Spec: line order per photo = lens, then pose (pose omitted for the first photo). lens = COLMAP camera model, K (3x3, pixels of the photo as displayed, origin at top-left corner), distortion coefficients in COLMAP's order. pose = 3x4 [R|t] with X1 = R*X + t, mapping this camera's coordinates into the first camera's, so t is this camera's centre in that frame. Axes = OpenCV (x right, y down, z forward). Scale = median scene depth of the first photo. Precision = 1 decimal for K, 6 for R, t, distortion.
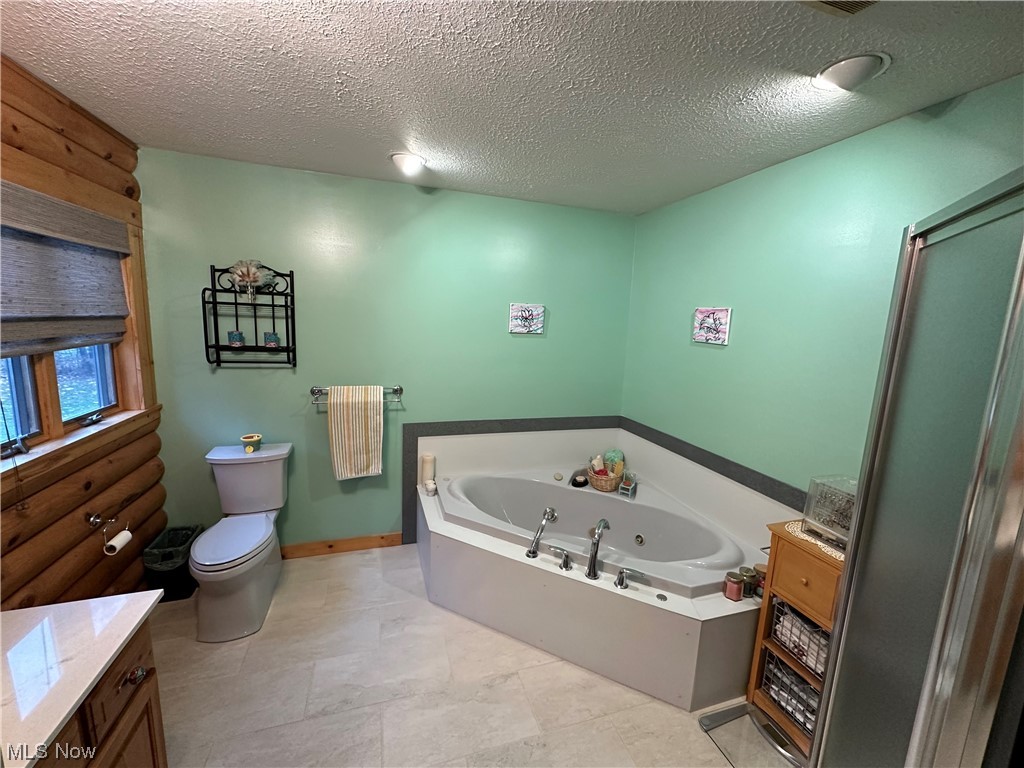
lens RADIAL K [[409.2, 0, 511.1], [0, 409.2, 382.2], [0, 0, 1]] dist [-0.002554, 0.000134]
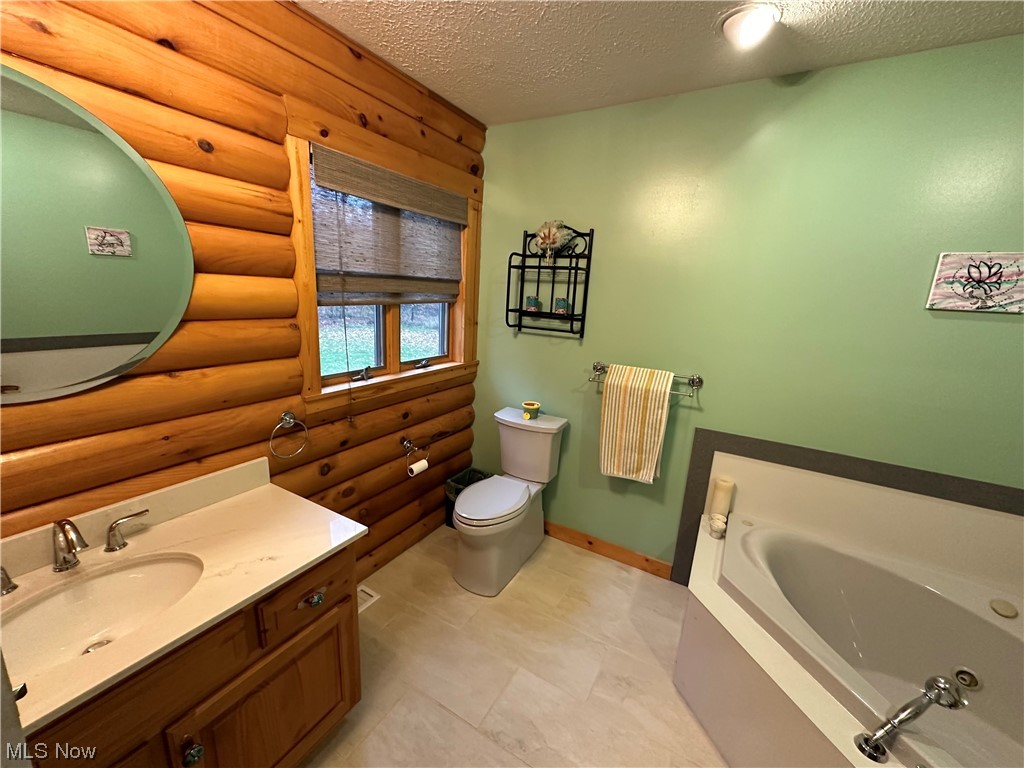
lens RADIAL K [[409.2, 0, 511.1], [0, 409.2, 382.2], [0, 0, 1]] dist [-0.002554, 0.000134]
pose [[0.668642, 0.155025, -0.727245, 0.043728], [-0.136981, 0.986968, 0.084447, 0.004761], [0.730858, 0.043154, 0.681164, 0.292449]]
